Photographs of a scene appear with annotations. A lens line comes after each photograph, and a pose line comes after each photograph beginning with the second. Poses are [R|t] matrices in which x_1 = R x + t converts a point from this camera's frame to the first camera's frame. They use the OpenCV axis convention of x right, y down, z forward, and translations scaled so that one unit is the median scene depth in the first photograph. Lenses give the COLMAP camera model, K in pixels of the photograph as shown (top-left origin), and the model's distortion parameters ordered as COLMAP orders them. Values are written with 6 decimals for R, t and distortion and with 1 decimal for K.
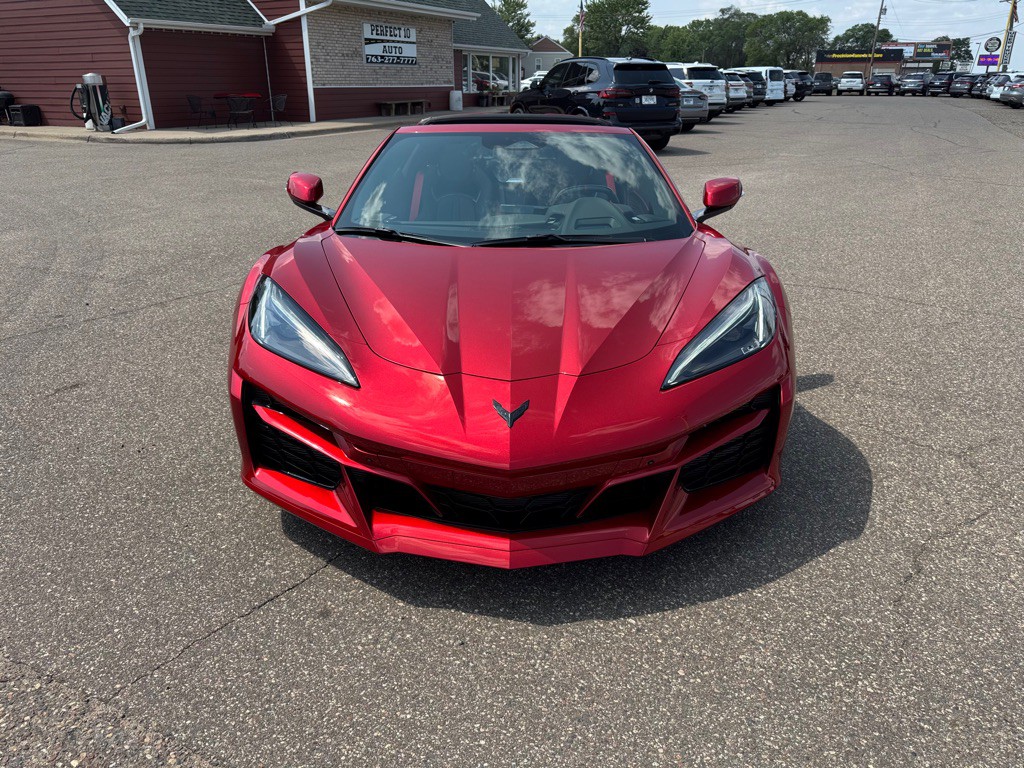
lens RADIAL K [[720.8, 0, 503.2], [0, 720.8, 385.2], [0, 0, 1]] dist [0.025882, -0.036699]
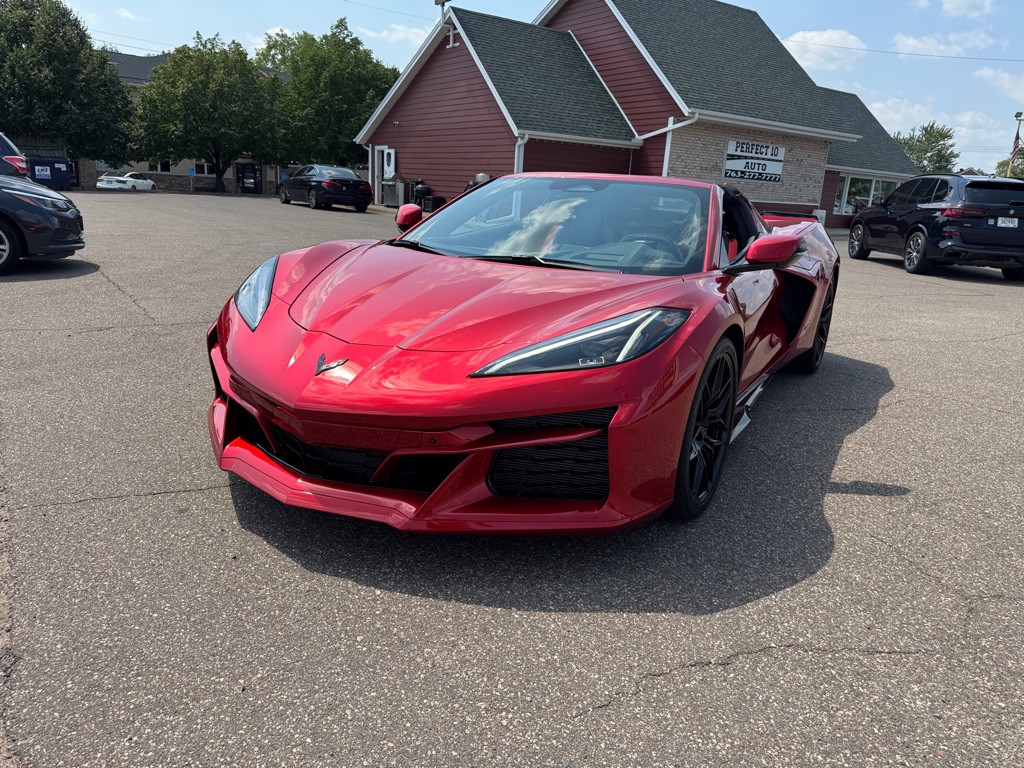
lens RADIAL K [[722.3, 0, 505.3], [0, 722.3, 388.6], [0, 0, 1]] dist [0.018110, -0.028919]
pose [[0.870936, 0.179340, -0.457501, 0.067194], [-0.243574, 0.966155, -0.084954, 0.008963], [0.426780, 0.185425, 0.885142, 0.013294]]
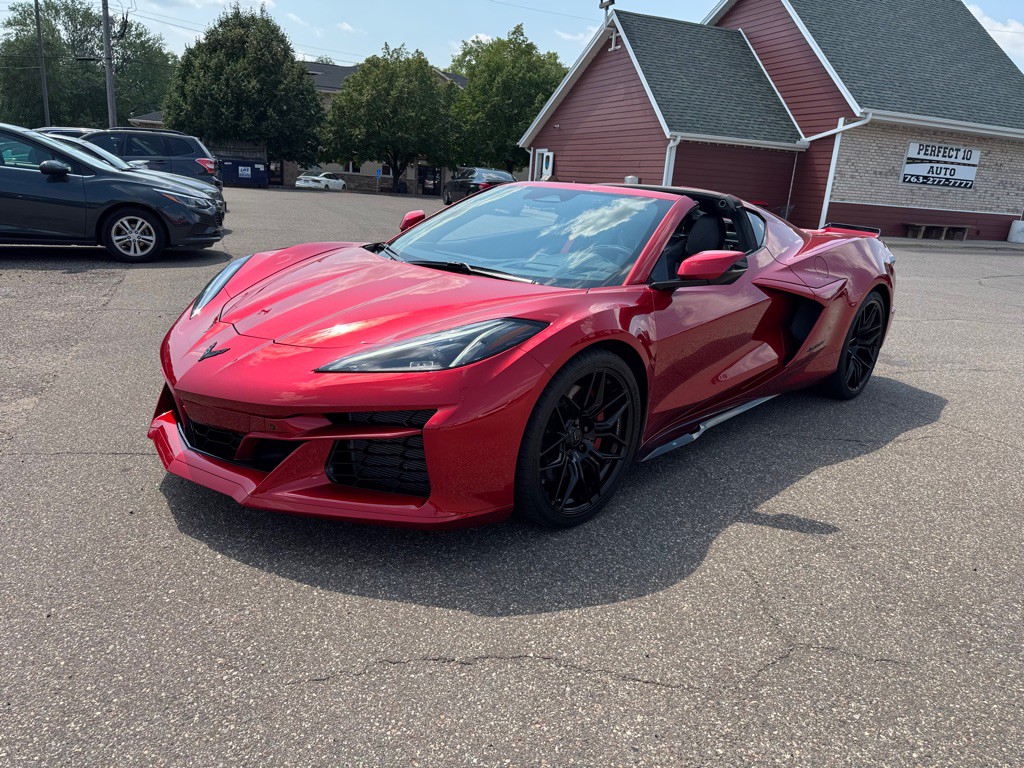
lens RADIAL K [[720.8, 0, 503.2], [0, 720.8, 385.2], [0, 0, 1]] dist [0.025882, -0.036699]
pose [[0.727637, 0.236583, -0.643874, 0.105695], [-0.328676, 0.944124, -0.024529, -0.003702], [0.602093, 0.229474, 0.764739, 0.031939]]
